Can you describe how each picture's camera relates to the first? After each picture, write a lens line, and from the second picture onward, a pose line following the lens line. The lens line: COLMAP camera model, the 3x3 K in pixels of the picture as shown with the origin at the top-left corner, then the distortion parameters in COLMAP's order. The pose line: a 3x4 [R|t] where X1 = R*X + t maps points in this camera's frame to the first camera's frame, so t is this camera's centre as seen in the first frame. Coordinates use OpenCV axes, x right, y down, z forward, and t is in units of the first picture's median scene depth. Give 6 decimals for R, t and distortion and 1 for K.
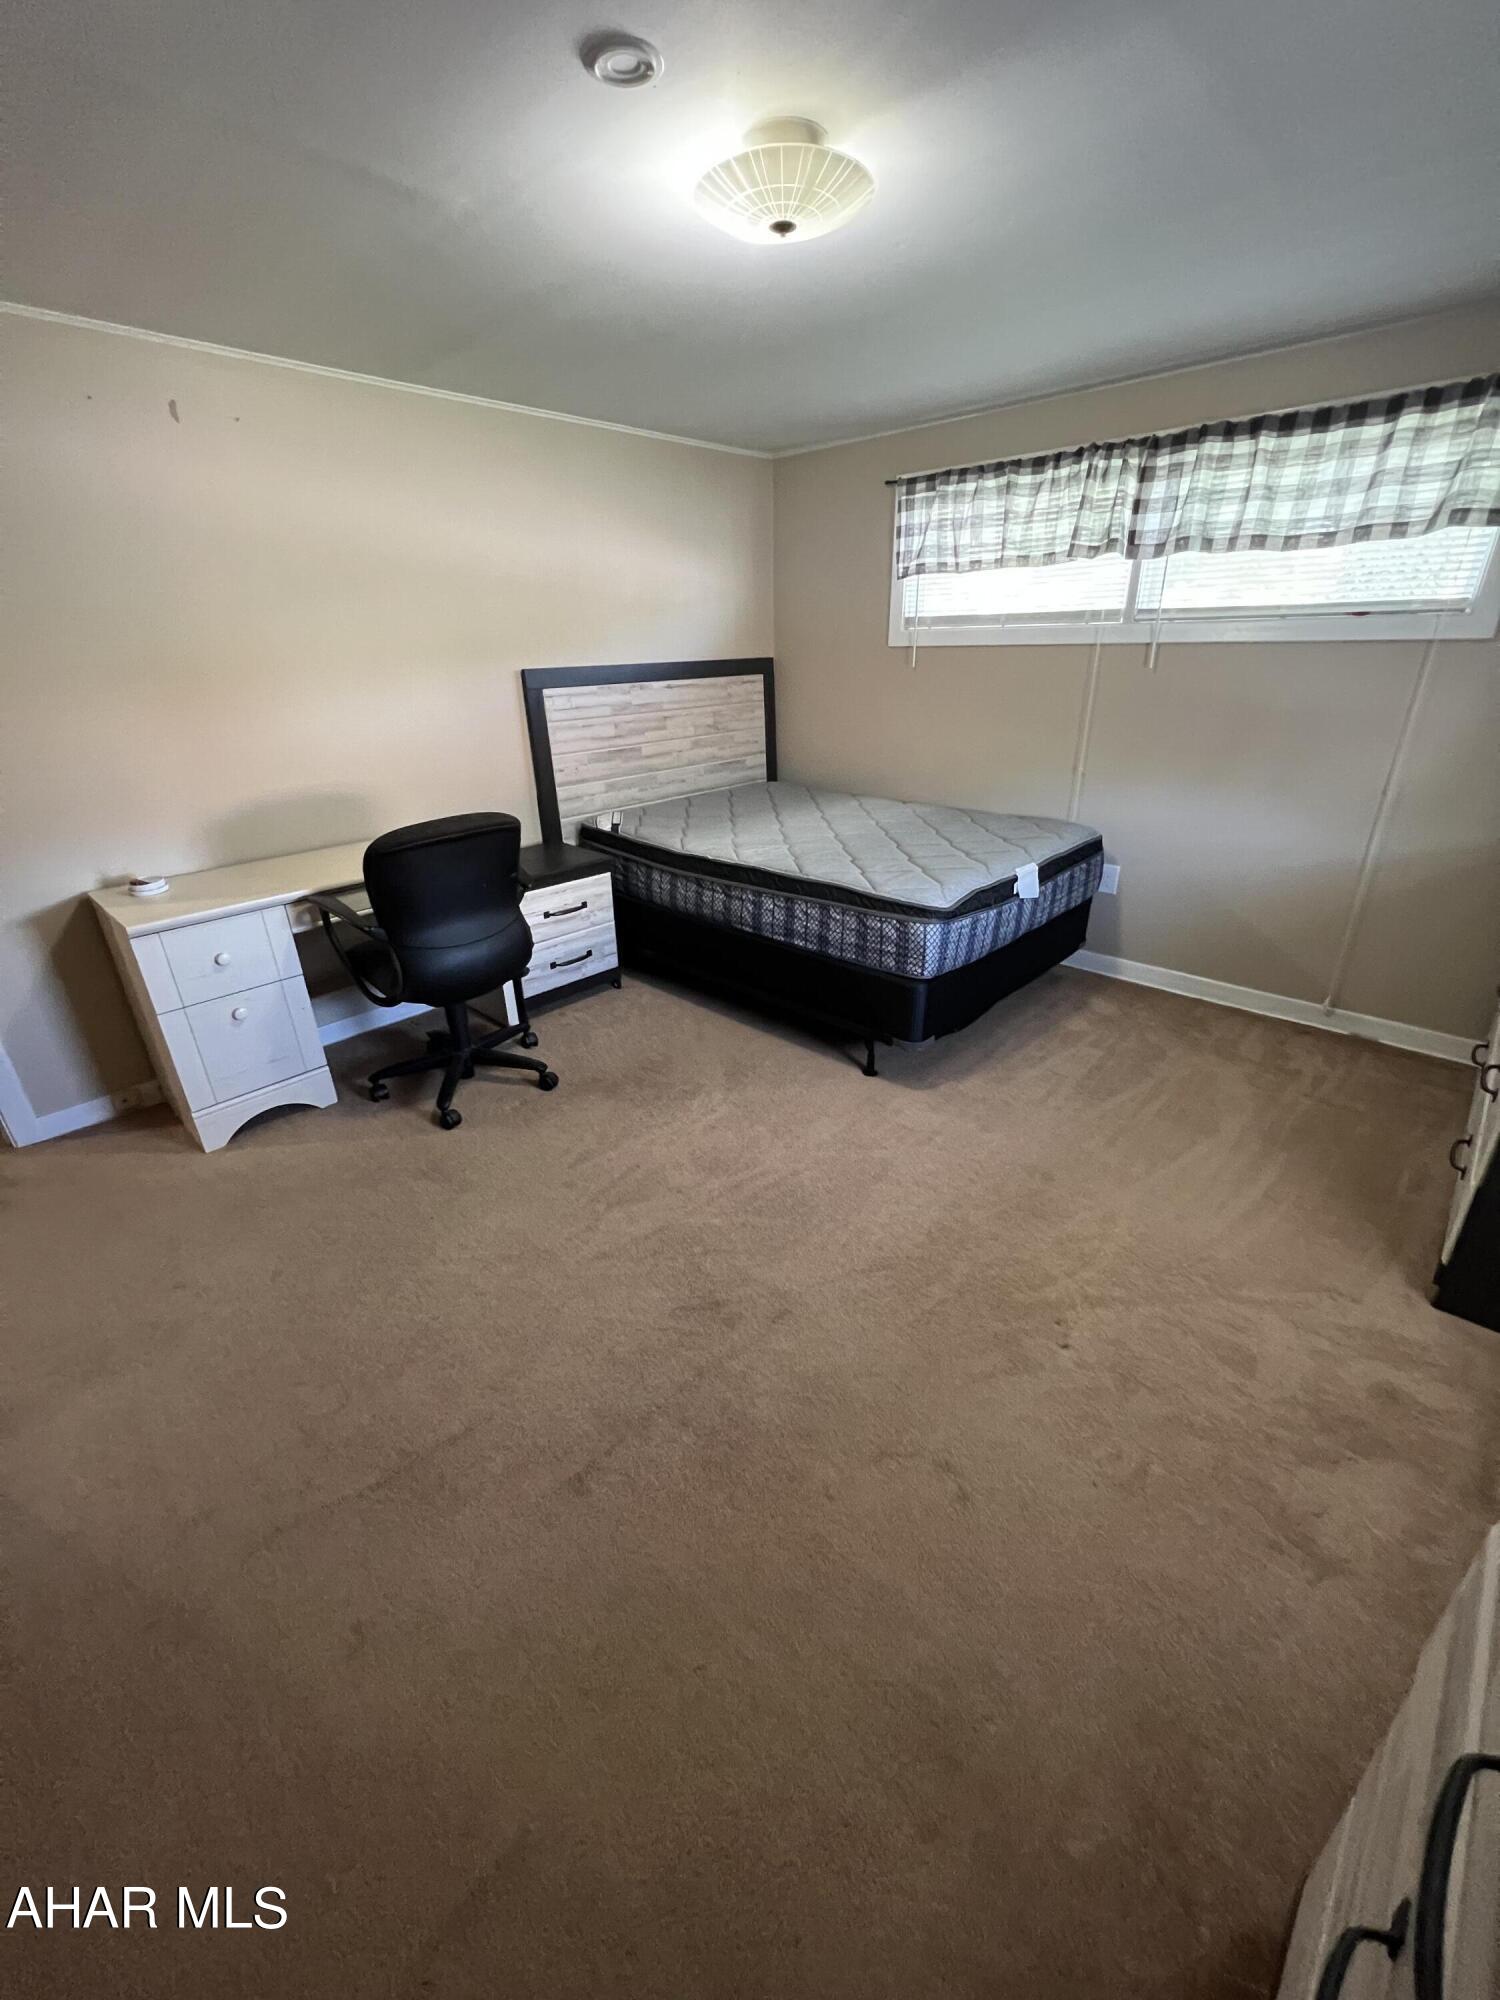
lens RADIAL K [[798.7, 0, 748.0], [0, 798.7, 1000.5], [0, 0, 1]] dist [-0.002342, 0.000642]
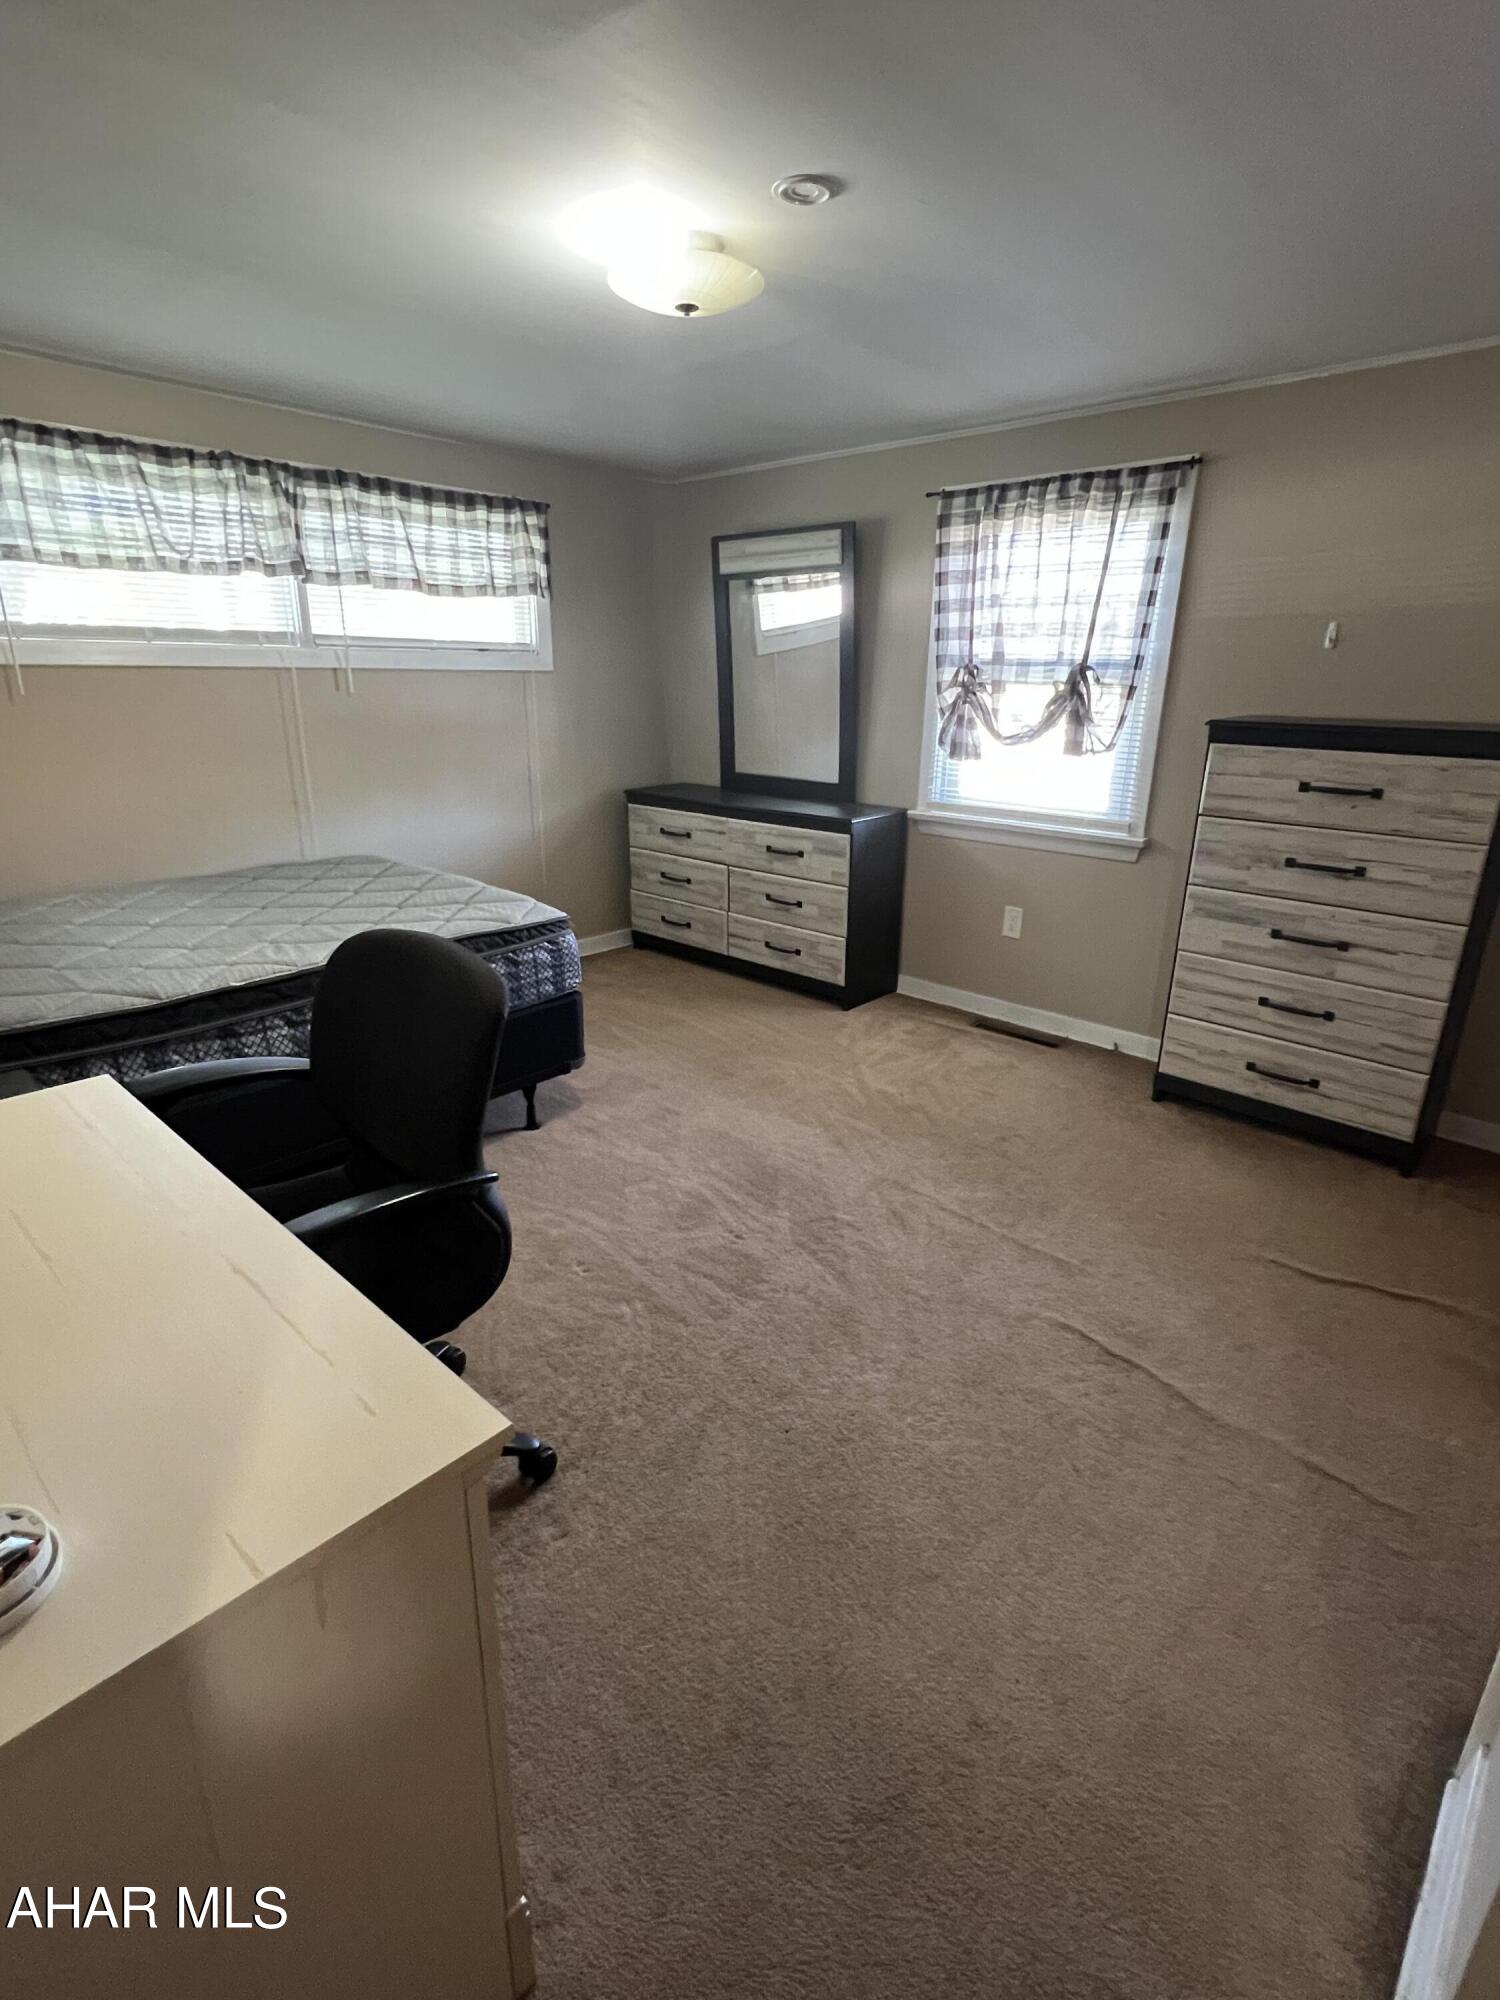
lens RADIAL K [[957.3, 0, 746.3], [0, 957.3, 997.4], [0, 0, 1]] dist [-0.000150, -0.000251]
pose [[-0.003934, -0.303368, 0.952865, -0.880543], [0.399692, 0.872972, 0.279582, -0.254062], [-0.916641, 0.381953, 0.117820, 0.636273]]
